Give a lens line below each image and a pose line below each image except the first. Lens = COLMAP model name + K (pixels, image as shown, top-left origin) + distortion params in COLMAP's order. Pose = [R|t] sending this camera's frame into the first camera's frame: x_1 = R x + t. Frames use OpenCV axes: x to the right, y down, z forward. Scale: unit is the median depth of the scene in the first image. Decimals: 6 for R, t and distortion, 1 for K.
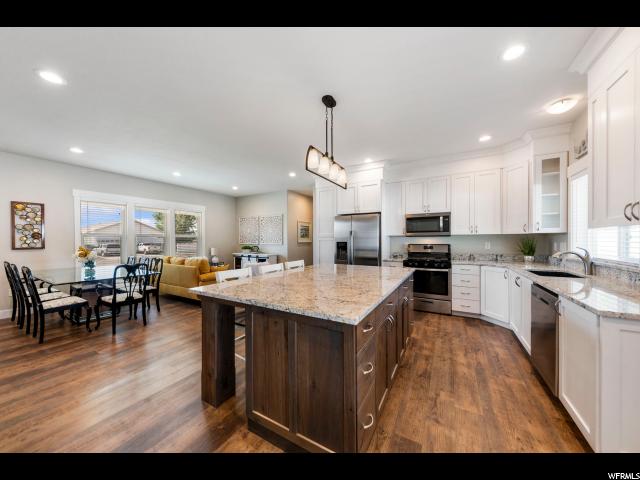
lens RADIAL K [[221.8, 0, 320.0], [0, 221.8, 240.0], [0, 0, 1]] dist [-0.000261, -0.000143]
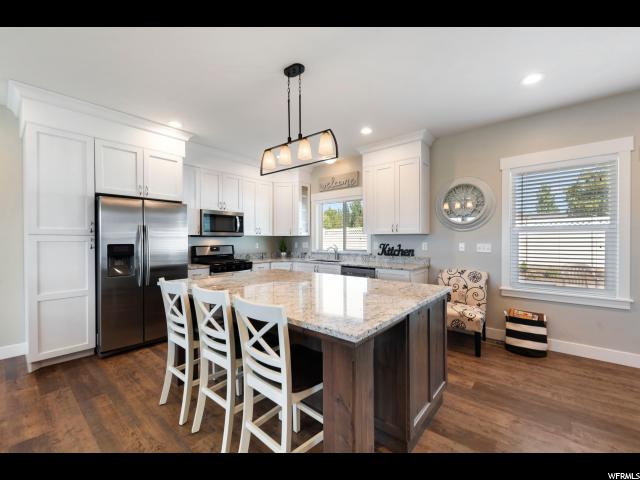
lens RADIAL K [[267.5, 0, 320.0], [0, 267.5, 240.0], [0, 0, 1]] dist [0.000770, 0.000047]
pose [[0.177280, 0.002905, 0.984156, -0.529452], [0.003304, 0.999988, -0.003547, 0.001986], [-0.984155, 0.003880, 0.177269, 0.428172]]
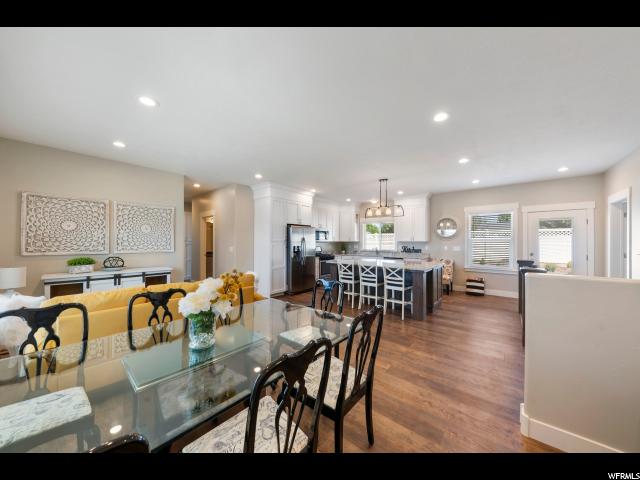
lens RADIAL K [[221.8, 0, 320.0], [0, 221.8, 240.0], [0, 0, 1]] dist [-0.000261, -0.000143]
pose [[0.179791, 0.011642, 0.983636, -1.251144], [-0.001575, 0.999932, -0.011547, -0.014080], [-0.983704, 0.000527, 0.179797, 0.708228]]
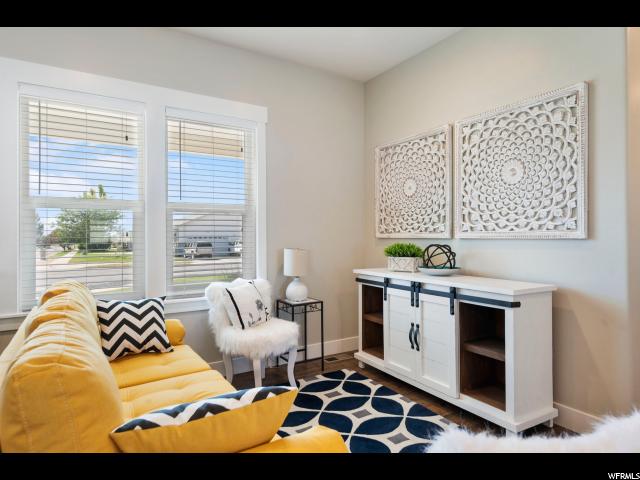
lens RADIAL K [[383.4, 0, 320.0], [0, 383.4, 240.0], [0, 0, 1]] dist [-0.005351, -0.001272]
pose [[0.882463, 0.000172, -0.470382, -0.357674], [0.004644, 0.999948, 0.009078, 0.029780], [0.470359, -0.010195, 0.882416, 0.969110]]
